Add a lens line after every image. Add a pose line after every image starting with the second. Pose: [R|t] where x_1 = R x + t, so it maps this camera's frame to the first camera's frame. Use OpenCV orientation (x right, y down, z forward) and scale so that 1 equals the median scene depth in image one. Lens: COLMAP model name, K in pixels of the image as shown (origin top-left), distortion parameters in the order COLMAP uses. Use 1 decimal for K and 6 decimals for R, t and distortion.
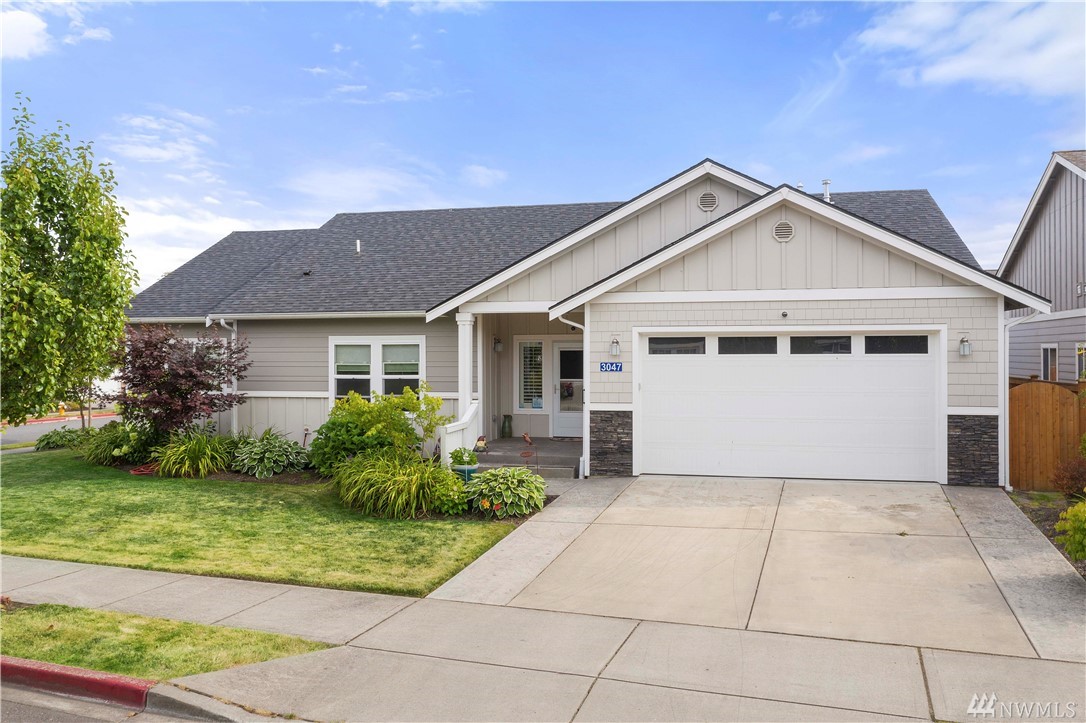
lens RADIAL K [[864.8, 0, 543.0], [0, 864.8, 361.5], [0, 0, 1]] dist [-0.002548, -0.000727]
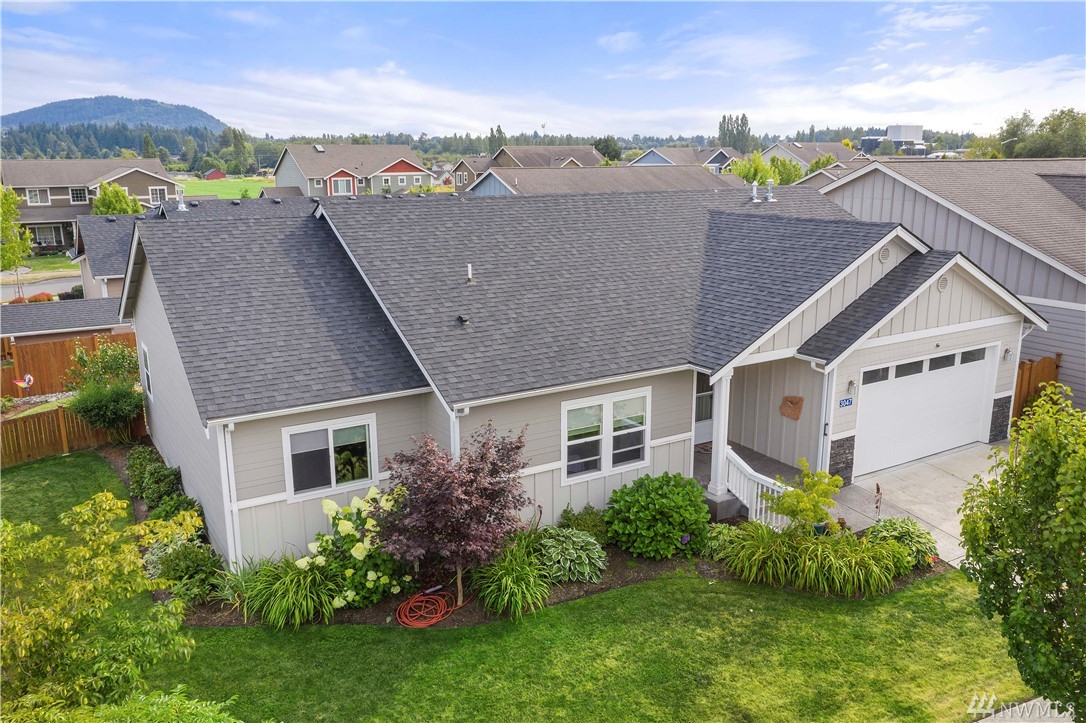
lens RADIAL K [[864.8, 0, 543.0], [0, 864.8, 361.5], [0, 0, 1]] dist [-0.002548, -0.000727]
pose [[0.715669, -0.161434, 0.679527, -1.018047], [0.014343, 0.976113, 0.216788, -0.312569], [-0.698292, -0.145402, 0.700890, 0.460708]]
